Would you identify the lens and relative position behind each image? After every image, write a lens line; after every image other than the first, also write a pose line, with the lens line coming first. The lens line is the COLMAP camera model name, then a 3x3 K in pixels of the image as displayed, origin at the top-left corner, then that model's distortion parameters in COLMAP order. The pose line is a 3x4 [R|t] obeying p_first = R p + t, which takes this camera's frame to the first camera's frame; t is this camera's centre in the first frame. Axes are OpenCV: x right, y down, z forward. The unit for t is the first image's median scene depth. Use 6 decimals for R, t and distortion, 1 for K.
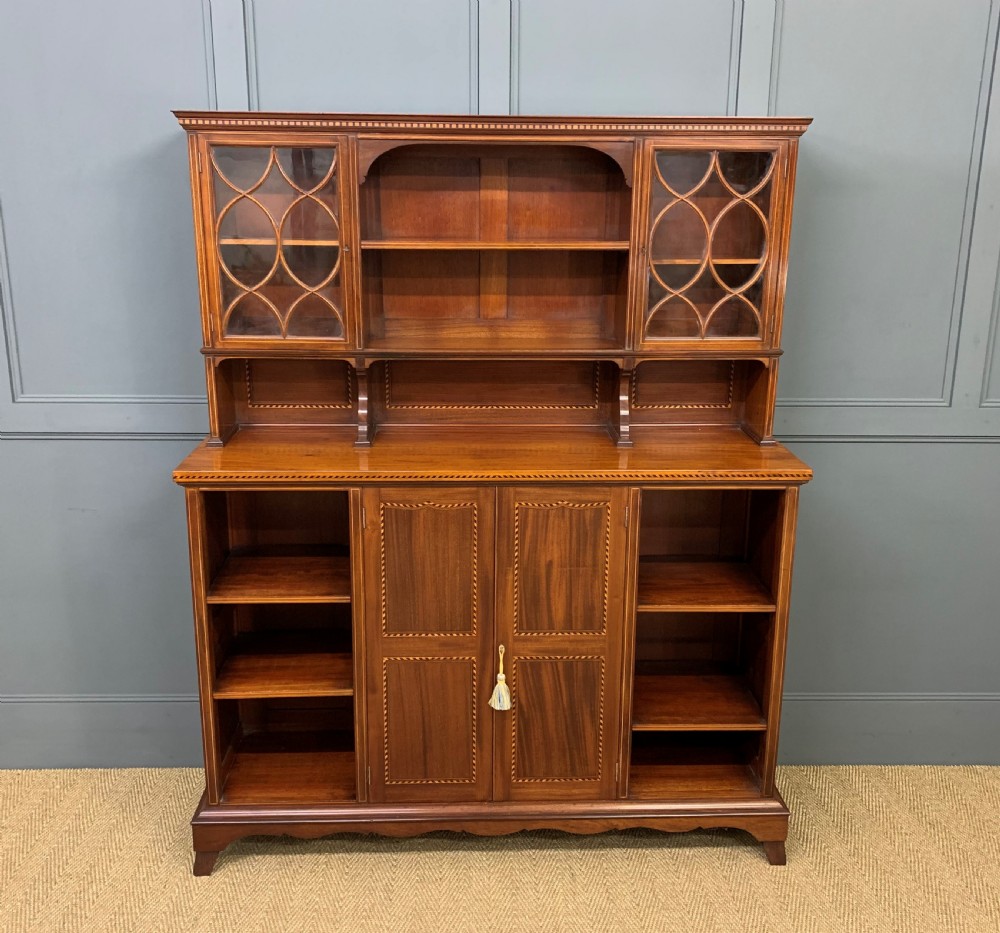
lens RADIAL K [[1002.8, 0, 500.0], [0, 1002.8, 466.5], [0, 0, 1]] dist [0.159922, -0.400342]
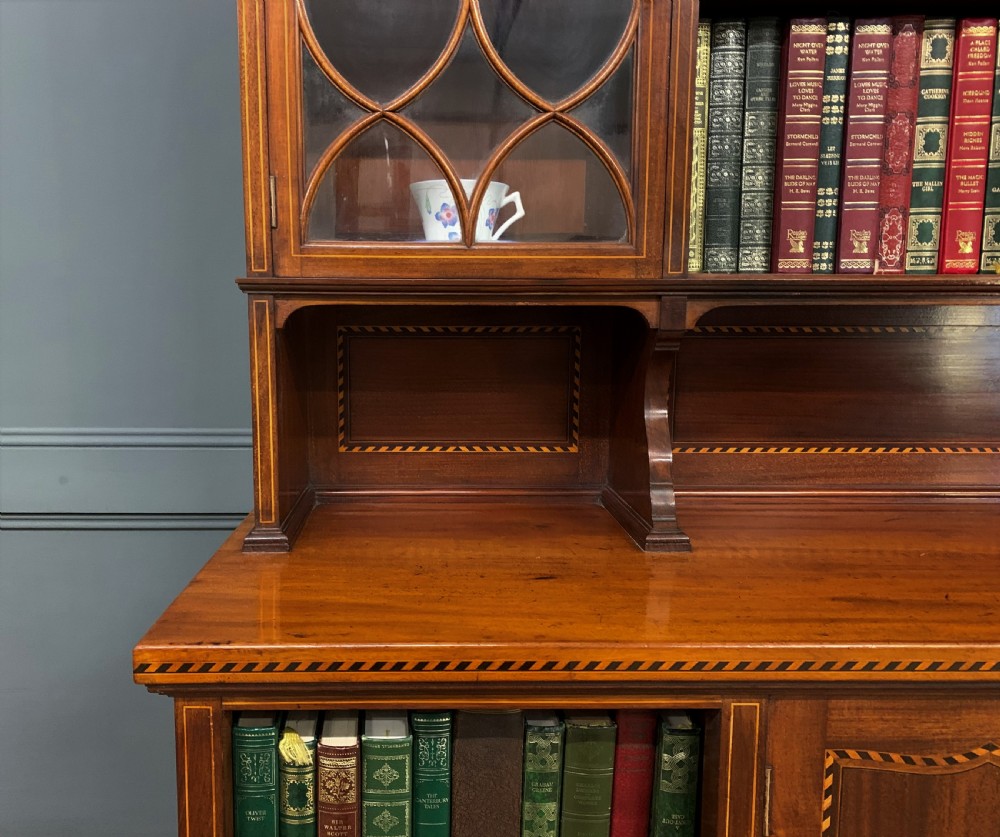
lens RADIAL K [[859.0, 0, 445.2], [0, 859.0, 422.3], [0, 0, 1]] dist [0.029721, -0.017512]
pose [[0.999742, -0.004553, -0.022248, -0.215291], [0.001408, 0.990241, -0.139357, -0.022420], [0.022666, 0.139290, 0.989992, 0.707245]]
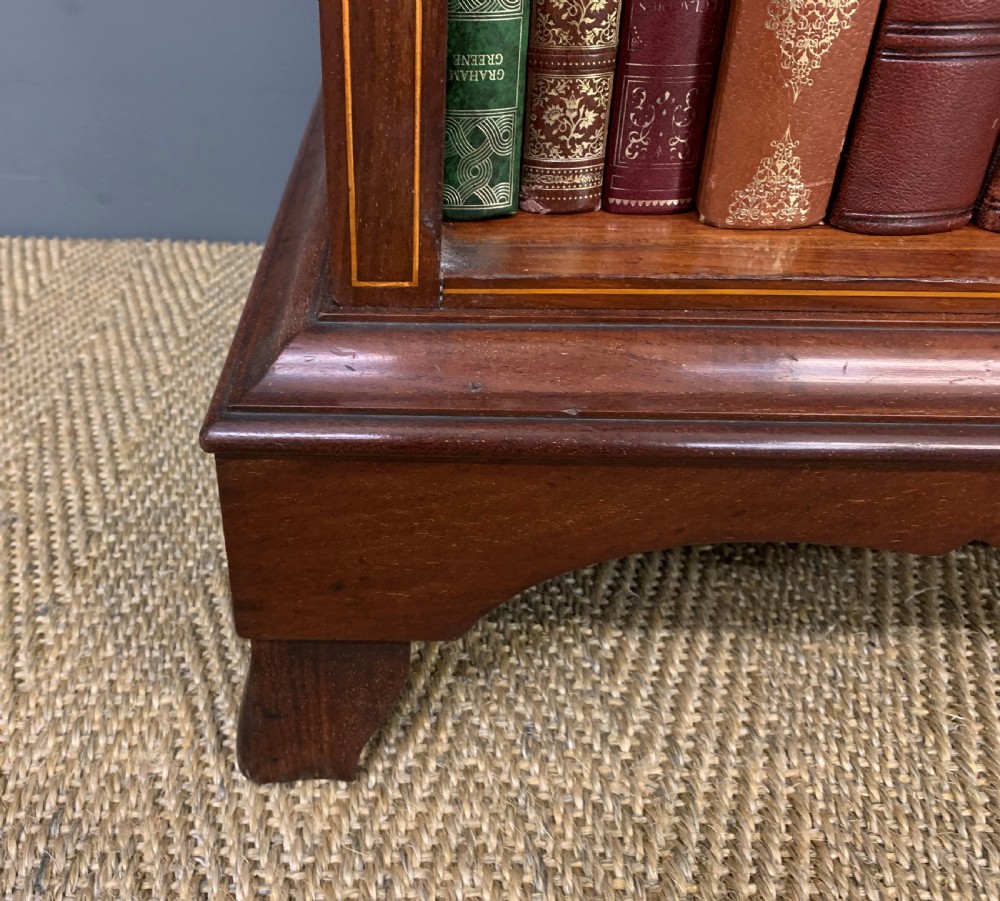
lens RADIAL K [[903.7, 0, 380.4], [0, 903.7, 434.8], [0, 0, 1]] dist [0.104945, -0.225218]
pose [[0.997224, 0.025334, -0.070017, -0.285000], [-0.001210, 0.945731, 0.324948, 0.326602], [0.074449, -0.323961, 0.943136, 0.932460]]
